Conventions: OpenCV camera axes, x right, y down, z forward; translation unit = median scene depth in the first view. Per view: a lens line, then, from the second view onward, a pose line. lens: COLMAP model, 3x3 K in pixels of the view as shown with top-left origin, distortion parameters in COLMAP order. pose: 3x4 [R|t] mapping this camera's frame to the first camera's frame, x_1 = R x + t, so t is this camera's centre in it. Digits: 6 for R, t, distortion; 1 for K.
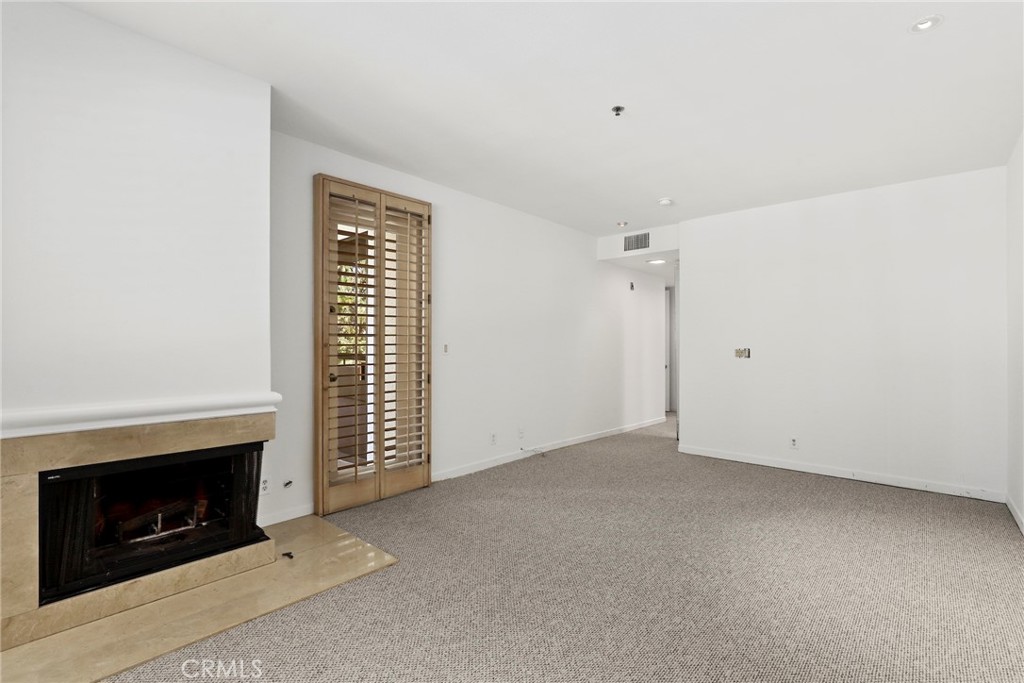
lens RADIAL K [[471.7, 0, 512.0], [0, 471.7, 341.5], [0, 0, 1]] dist [-0.003567, -0.000508]
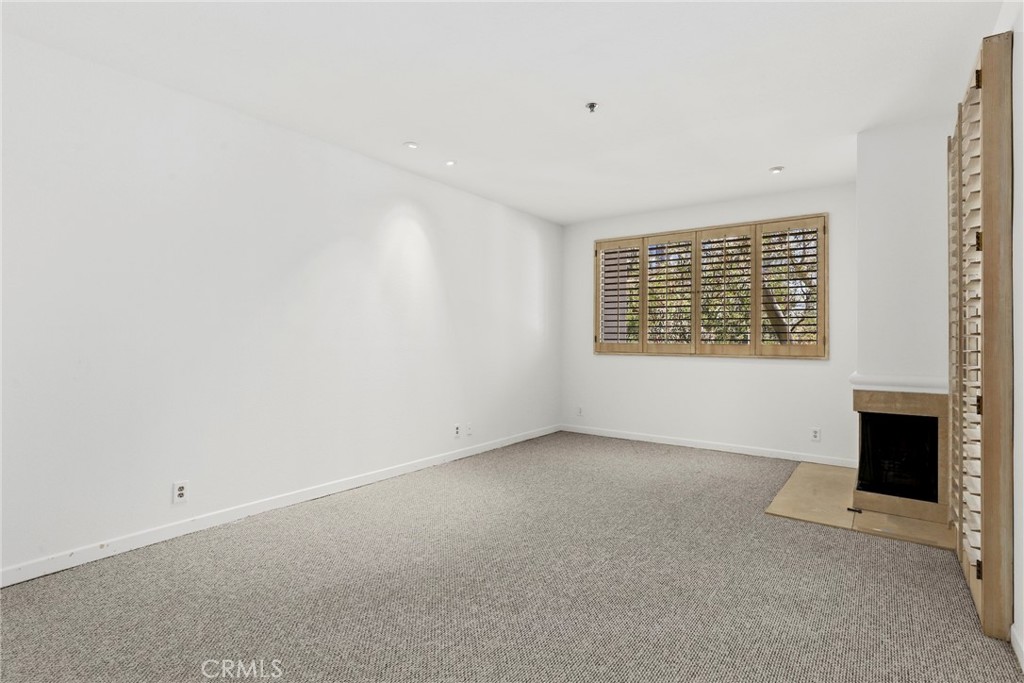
lens RADIAL K [[507.8, 0, 512.0], [0, 507.8, 341.5], [0, 0, 1]] dist [-0.000632, -0.000059]
pose [[-0.995757, -0.012783, -0.091131, 0.465954], [-0.012614, 0.999917, -0.002429, 0.027191], [0.091155, -0.001269, -0.995836, 1.946342]]
